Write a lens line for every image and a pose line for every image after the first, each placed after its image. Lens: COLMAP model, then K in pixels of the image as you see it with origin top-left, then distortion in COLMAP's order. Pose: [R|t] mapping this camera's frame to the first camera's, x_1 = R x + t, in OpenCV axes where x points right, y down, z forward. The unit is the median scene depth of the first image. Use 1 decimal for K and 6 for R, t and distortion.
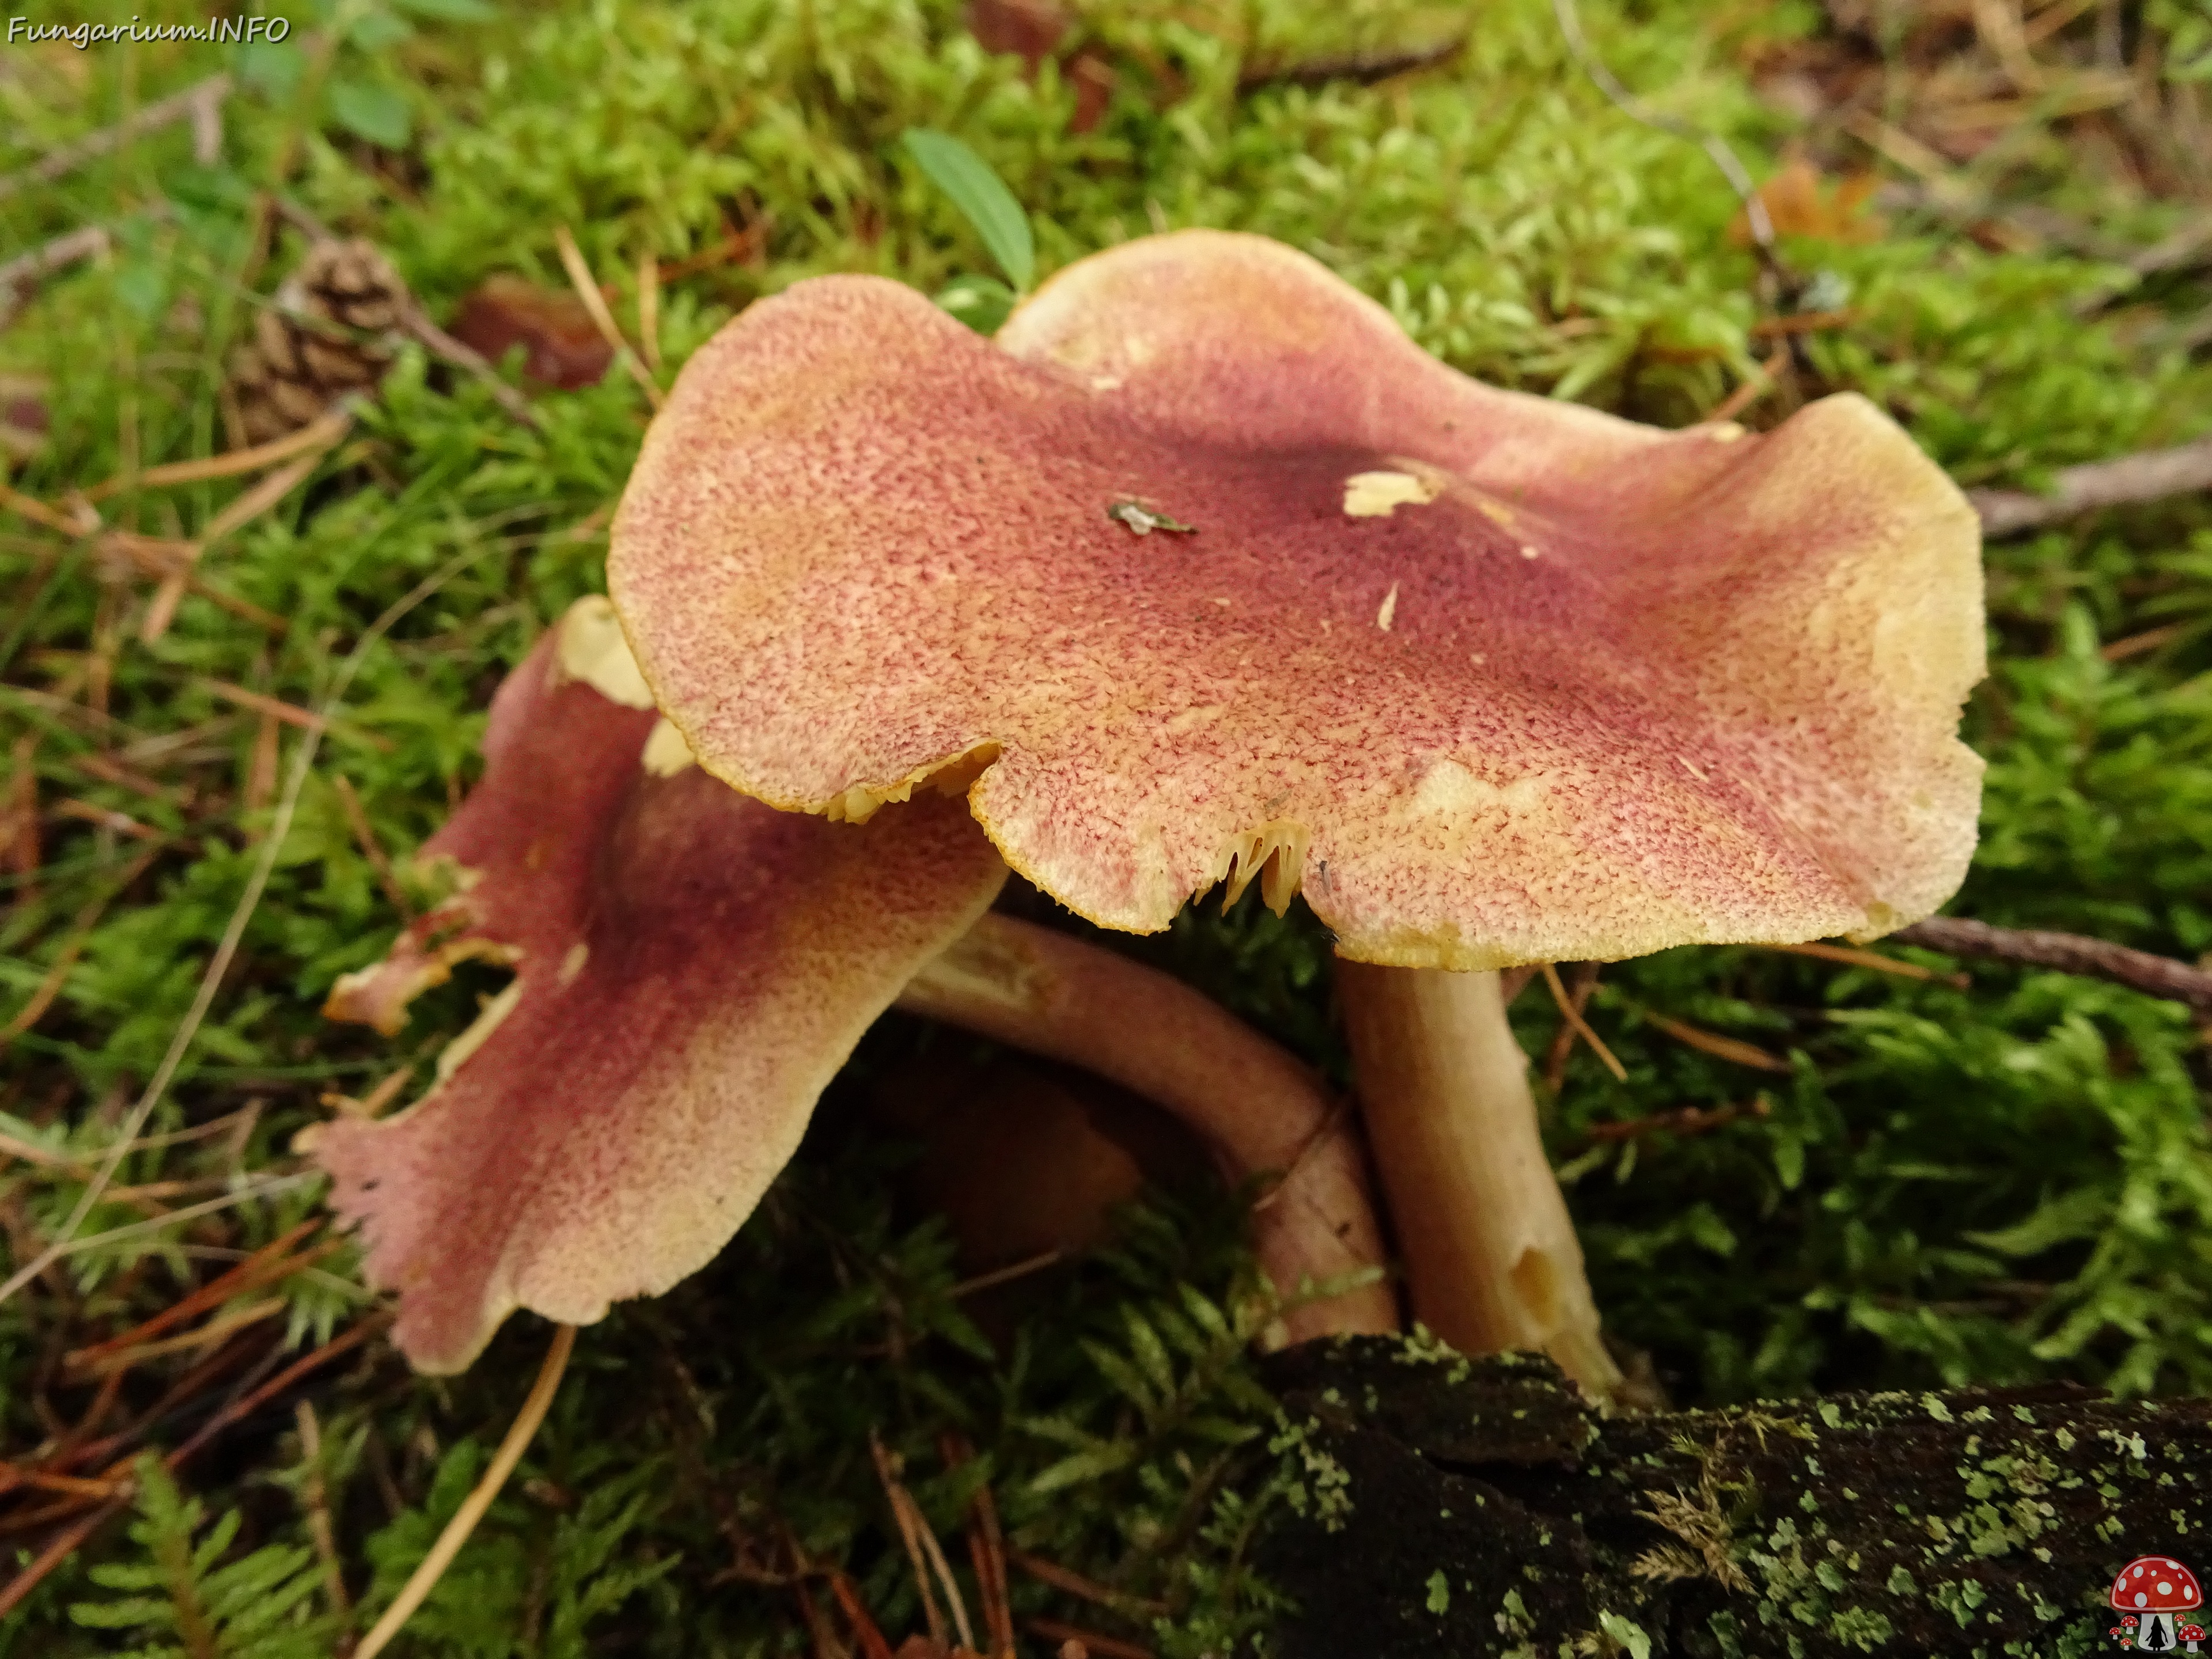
lens RADIAL K [[1557.6, 0, 1108.6], [0, 1557.6, 829.9], [0, 0, 1]] dist [0.016606, -0.016804]
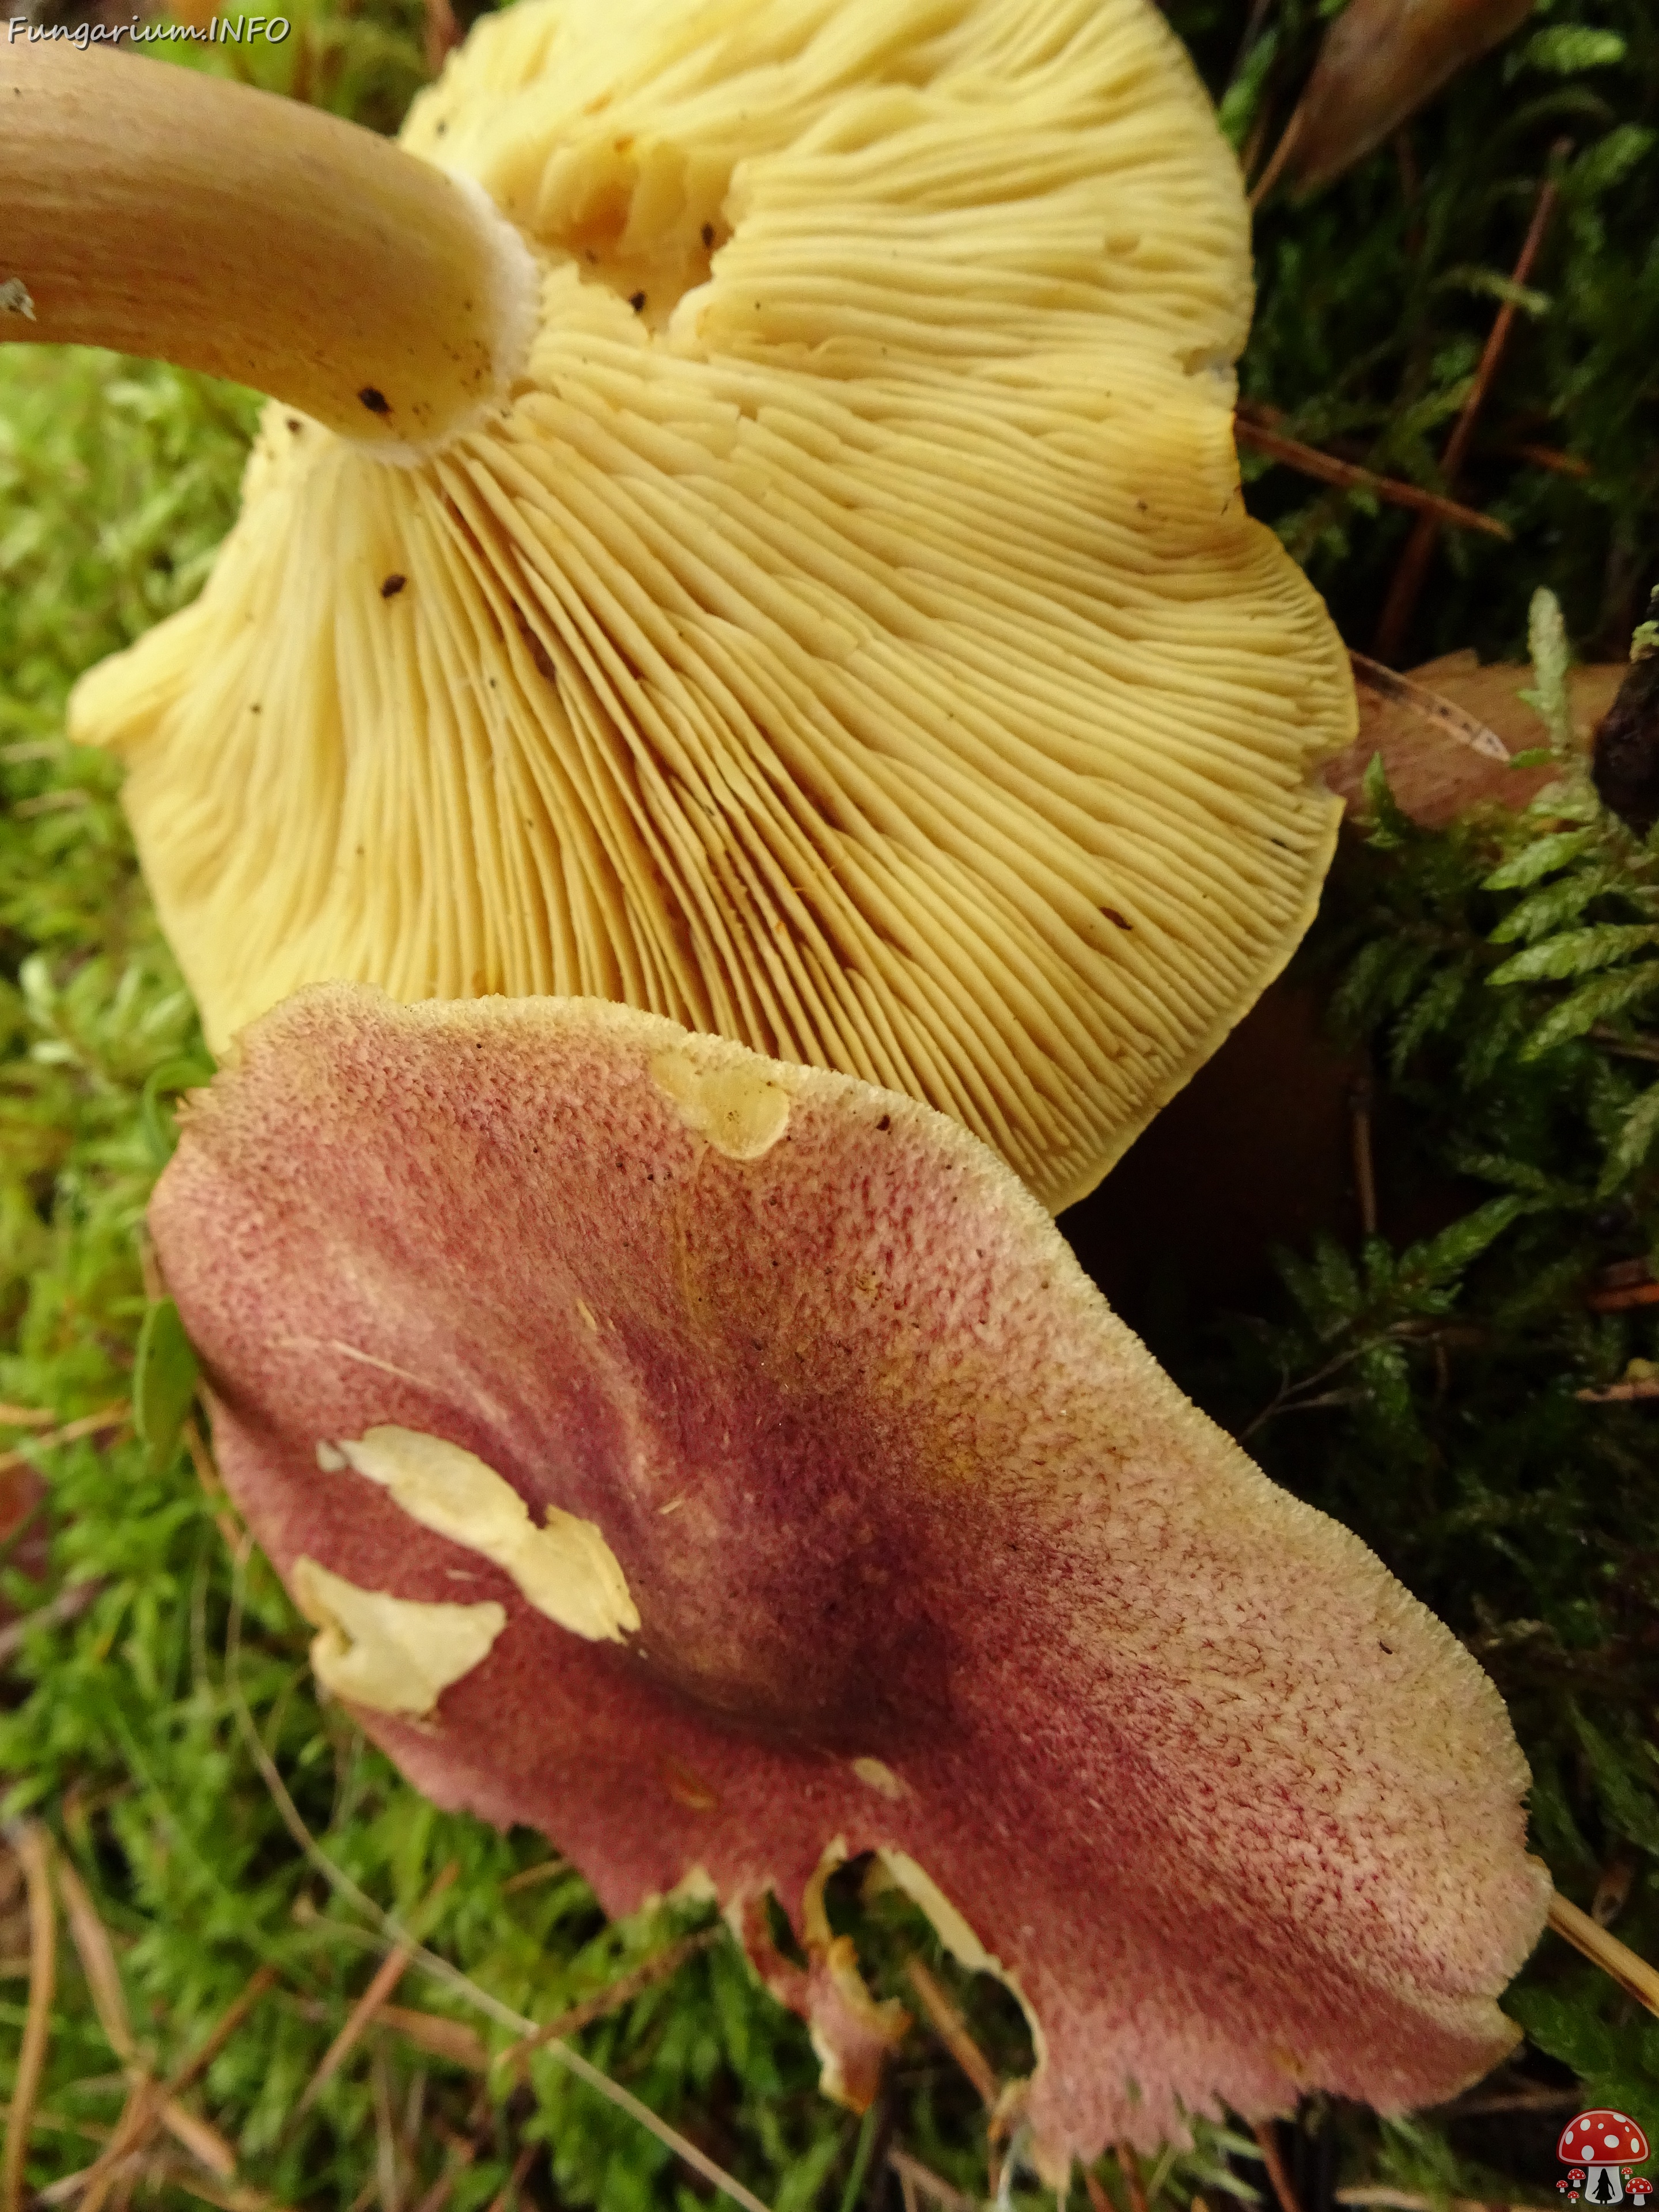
lens RADIAL K [[1557.6, 0, 817.1], [0, 1557.6, 1113.7], [0, 0, 1]] dist [0.016606, -0.016804]
pose [[0.223282, -0.974559, 0.019482, -0.127093], [0.973754, 0.223913, 0.040824, 0.003992], [-0.044148, 0.009855, 0.998976, 0.351928]]
